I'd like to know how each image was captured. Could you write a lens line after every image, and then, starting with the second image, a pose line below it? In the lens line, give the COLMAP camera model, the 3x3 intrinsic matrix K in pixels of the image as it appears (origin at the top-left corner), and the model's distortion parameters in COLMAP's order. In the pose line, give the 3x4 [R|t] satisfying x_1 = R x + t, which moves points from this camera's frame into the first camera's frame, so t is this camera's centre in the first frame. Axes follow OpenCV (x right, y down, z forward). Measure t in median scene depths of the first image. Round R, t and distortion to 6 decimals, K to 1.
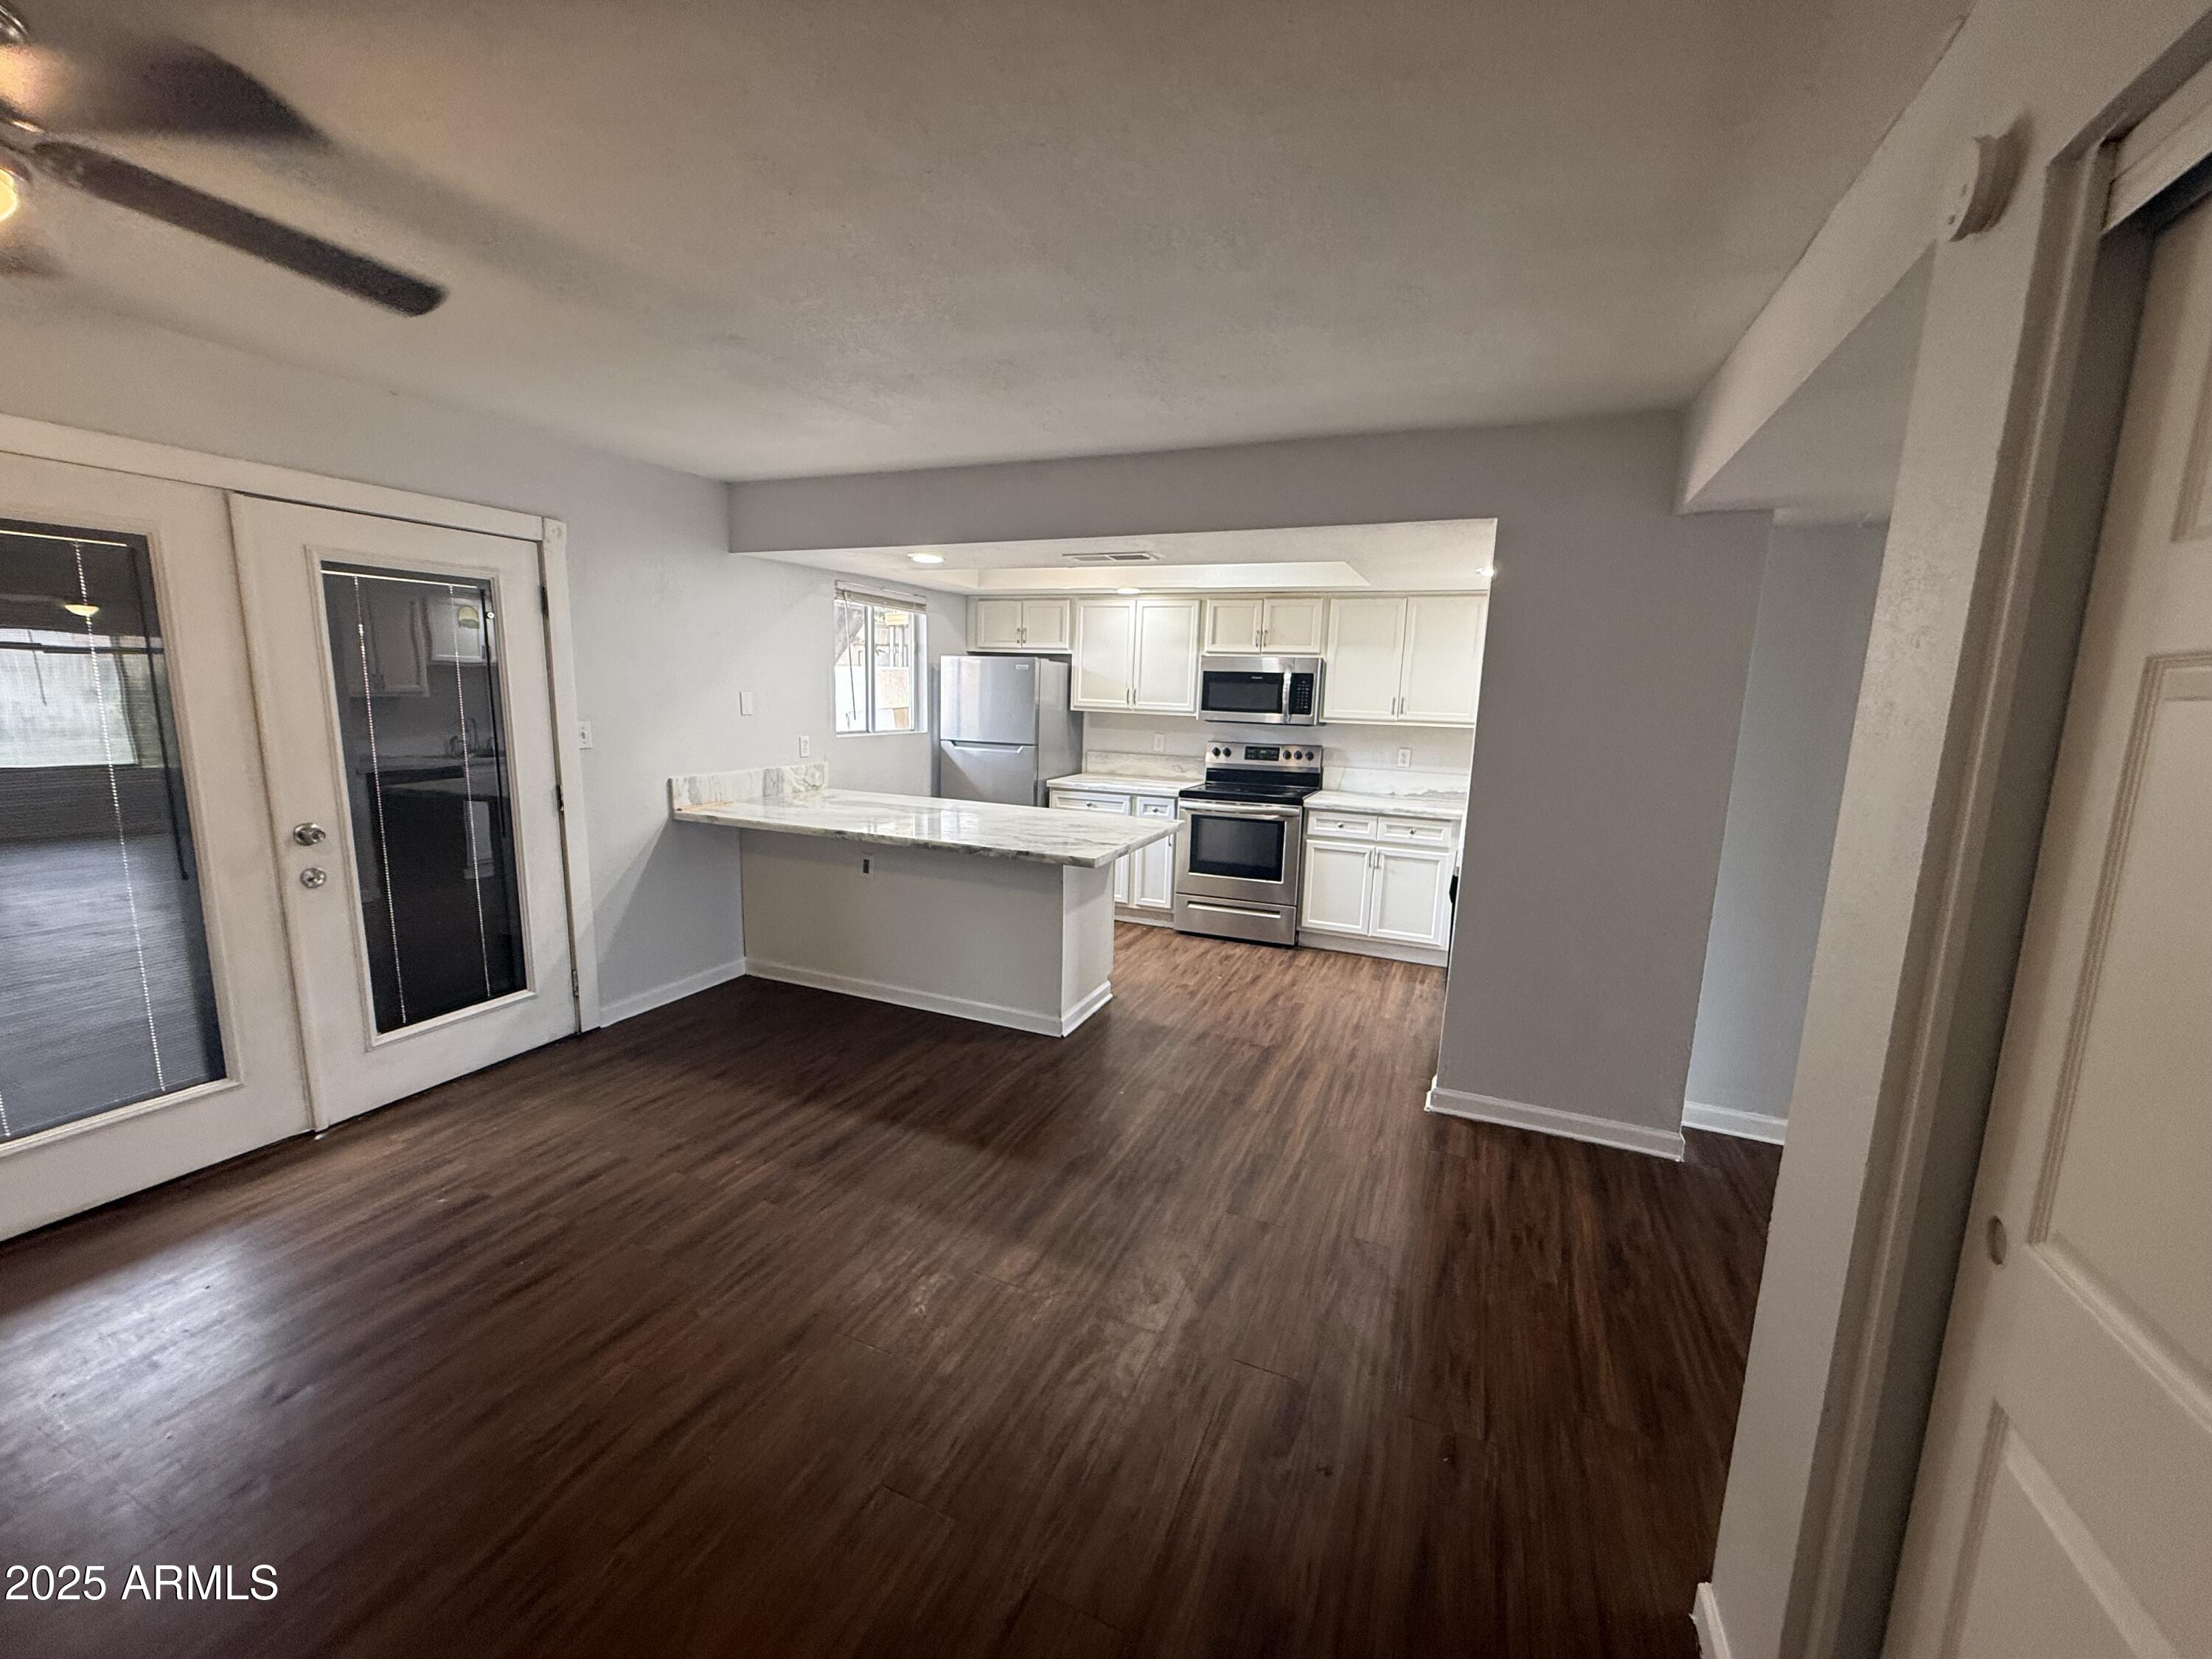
lens RADIAL K [[889.2, 0, 1106.0], [0, 889.2, 829.5], [0, 0, 1]] dist [0.002135, 0.000674]
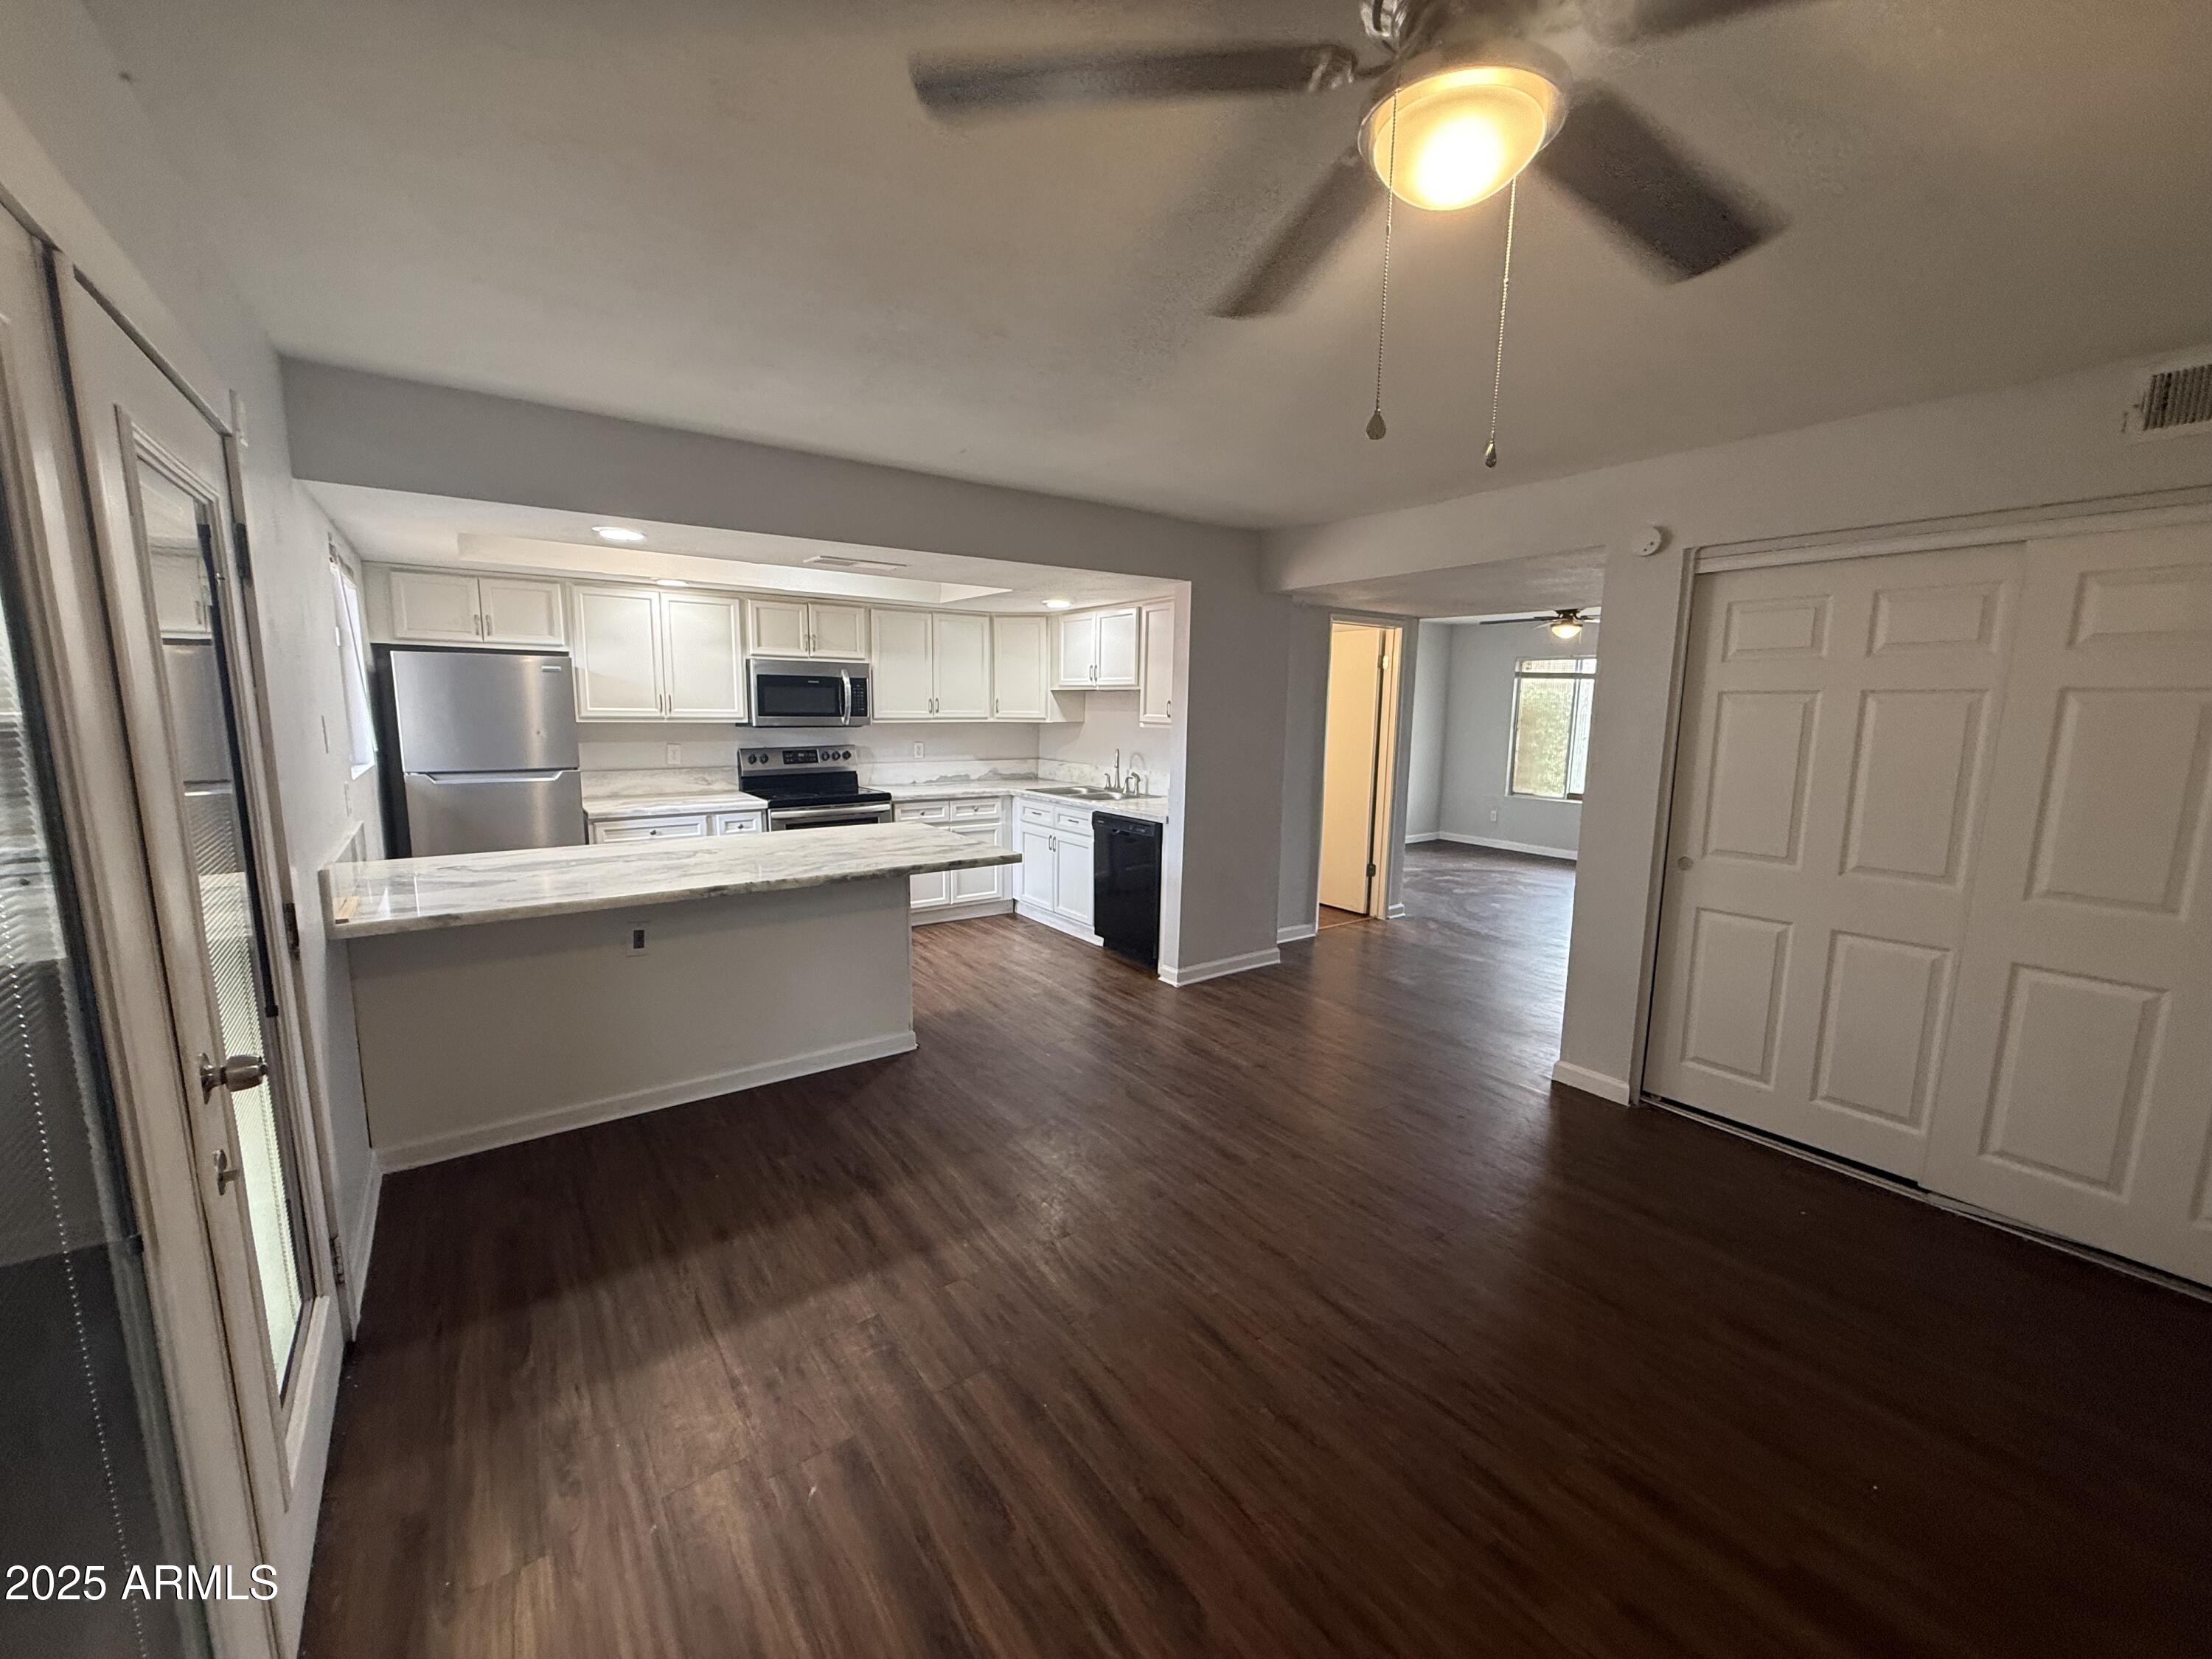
lens RADIAL K [[889.2, 0, 1106.0], [0, 889.2, 829.5], [0, 0, 1]] dist [0.002135, 0.000674]
pose [[0.503609, -0.147386, 0.851267, -0.593019], [0.137471, 0.986457, 0.089465, -0.054066], [-0.852924, 0.071969, 0.517050, 0.223968]]
